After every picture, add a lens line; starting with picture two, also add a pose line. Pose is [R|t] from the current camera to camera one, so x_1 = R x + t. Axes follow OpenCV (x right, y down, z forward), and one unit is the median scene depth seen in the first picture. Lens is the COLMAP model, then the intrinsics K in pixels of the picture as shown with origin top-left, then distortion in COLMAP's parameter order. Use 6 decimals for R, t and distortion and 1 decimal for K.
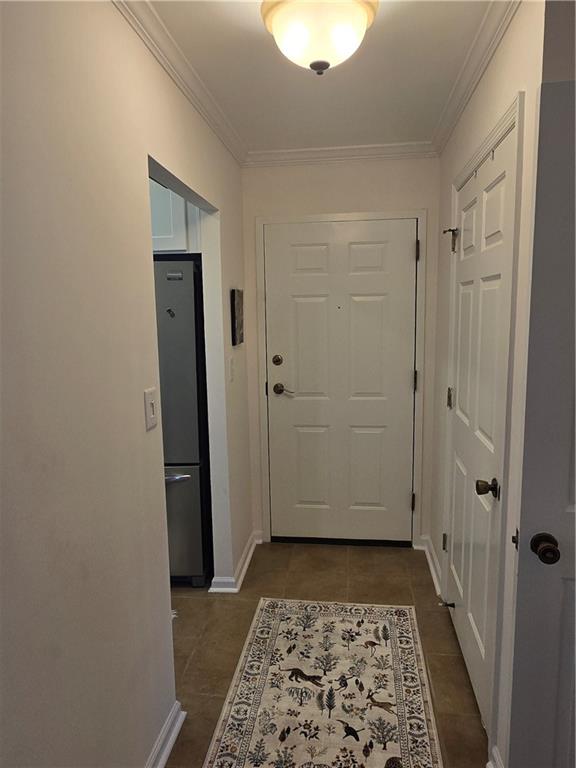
lens RADIAL K [[520.3, 0, 287.5], [0, 520.3, 385.0], [0, 0, 1]] dist [-0.009137, -0.000800]
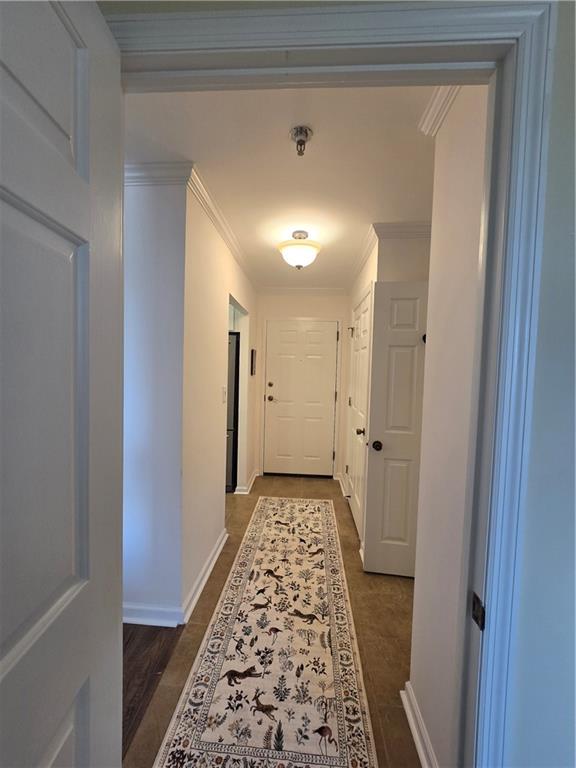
lens RADIAL K [[314.4, 0, 284.7], [0, 314.4, 383.2], [0, 0, 1]] dist [-0.010736, 0.003406]
pose [[0.997419, 0.040333, 0.059394, -0.054301], [-0.034574, 0.994877, -0.094997, 0.093269], [-0.062921, 0.092699, 0.993704, -0.359864]]
